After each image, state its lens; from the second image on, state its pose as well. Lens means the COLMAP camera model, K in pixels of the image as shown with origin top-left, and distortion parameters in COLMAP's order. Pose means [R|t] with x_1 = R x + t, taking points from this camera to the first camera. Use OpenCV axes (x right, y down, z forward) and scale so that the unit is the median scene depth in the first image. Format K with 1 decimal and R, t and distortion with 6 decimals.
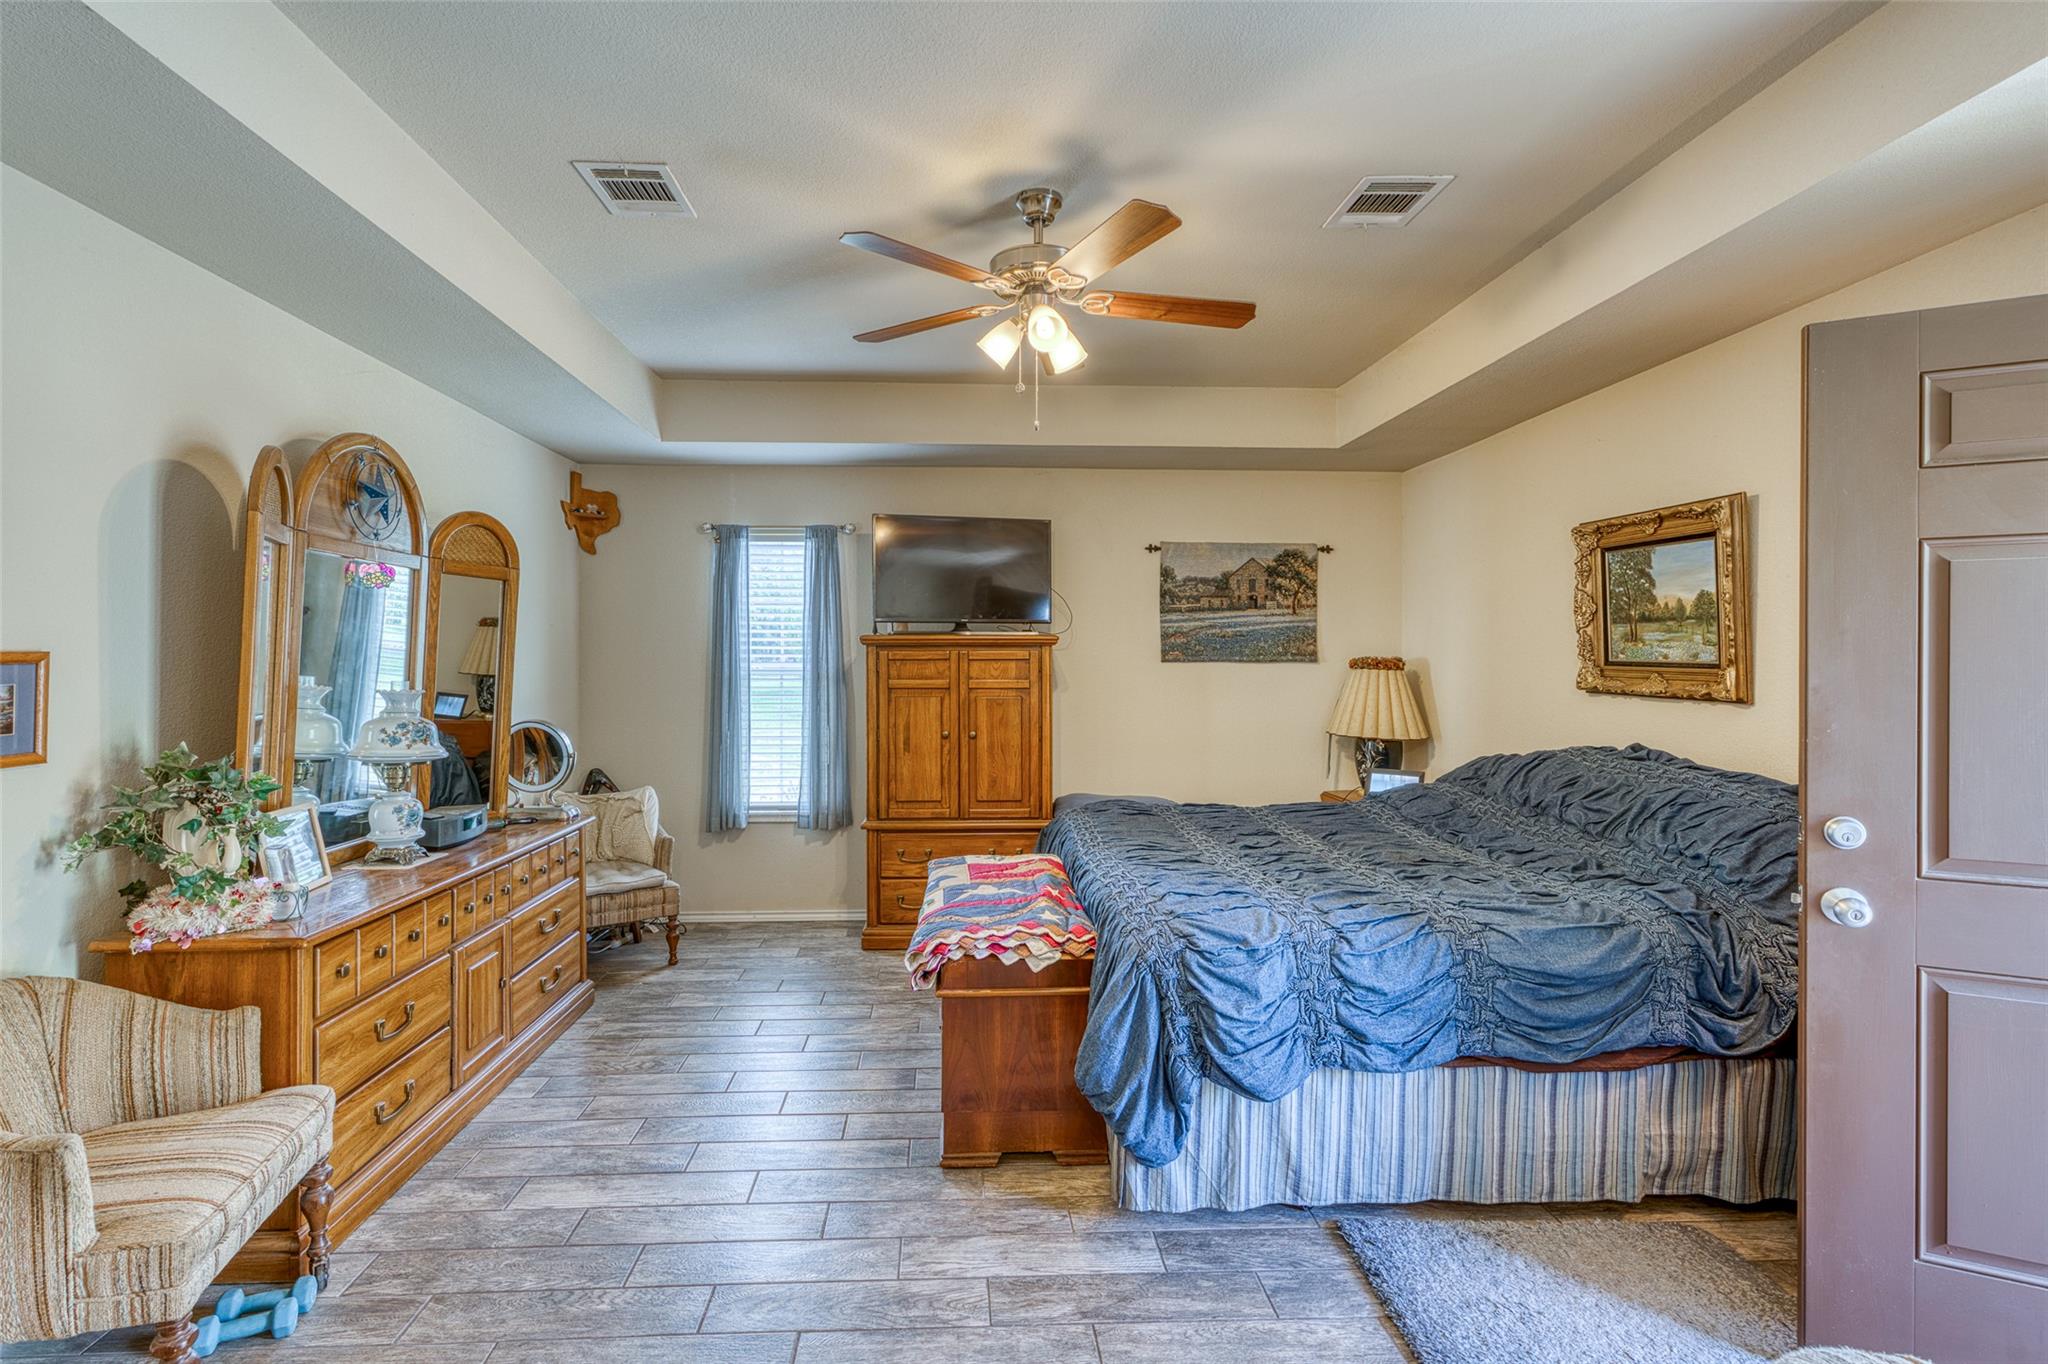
lens RADIAL K [[951.9, 0, 994.9], [0, 951.9, 669.2], [0, 0, 1]] dist [-0.018200, 0.017640]
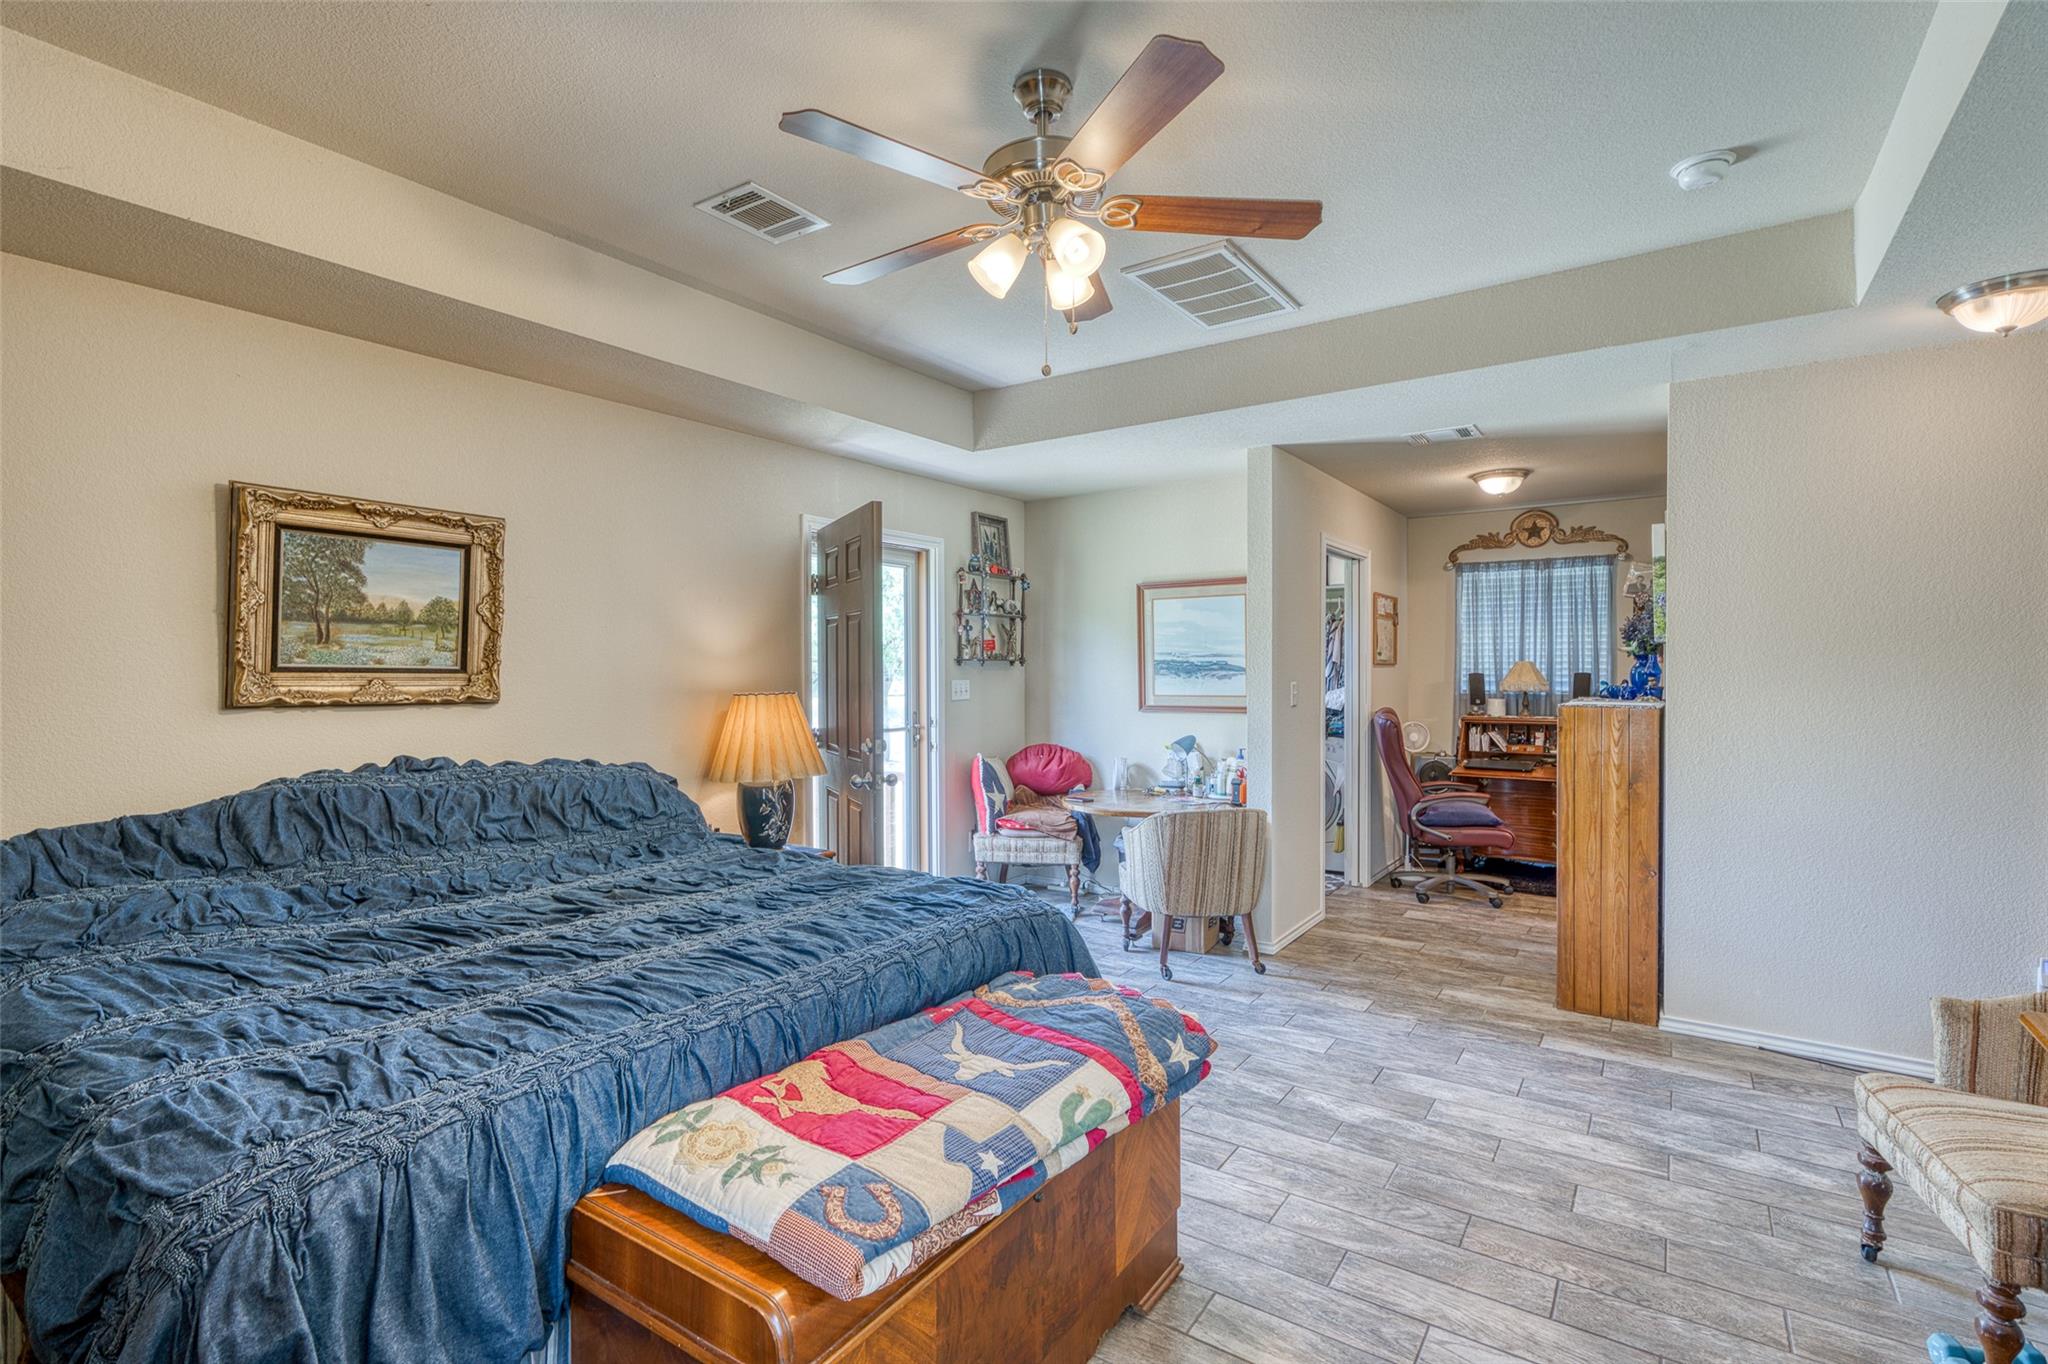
lens RADIAL K [[930.4, 0, 1024.0], [0, 930.4, 682.0], [0, 0, 1]] dist [0.001377, 0.000161]
pose [[-0.790526, -0.012834, 0.612294, -0.325479], [0.004783, 0.999621, 0.027128, -0.013916], [-0.612410, 0.024374, -0.790165, 1.234605]]
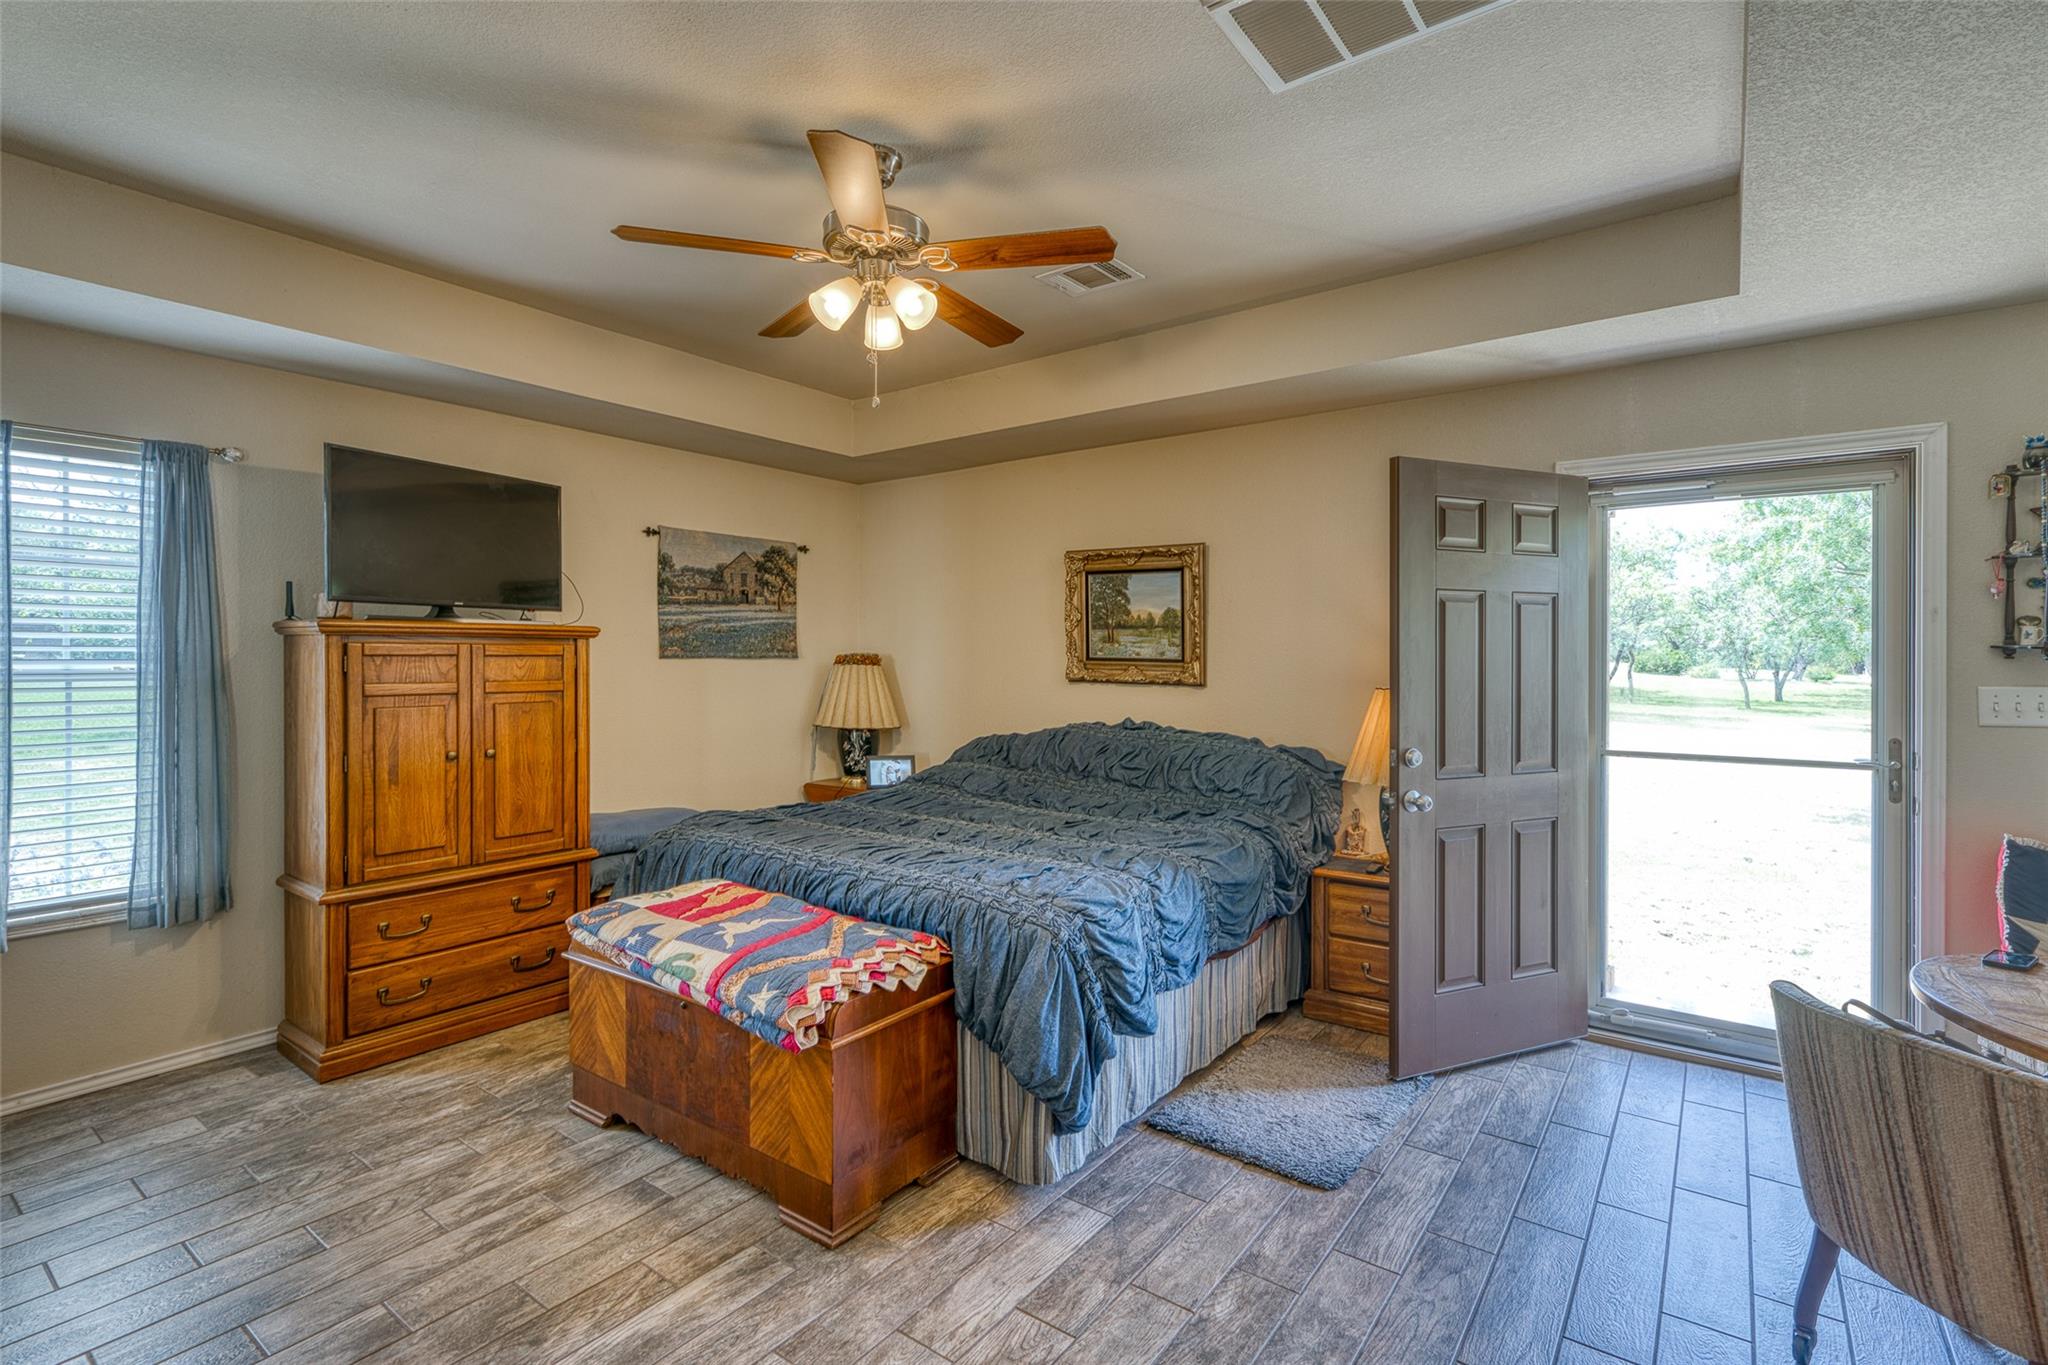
lens RADIAL K [[950.7, 0, 1019.4], [0, 950.7, 663.6], [0, 0, 1]] dist [-0.002508, -0.000039]
pose [[0.635583, -0.006127, 0.772008, -0.439473], [0.006588, 0.999975, 0.002512, -0.003758], [-0.772004, 0.003489, 0.635607, 0.231592]]
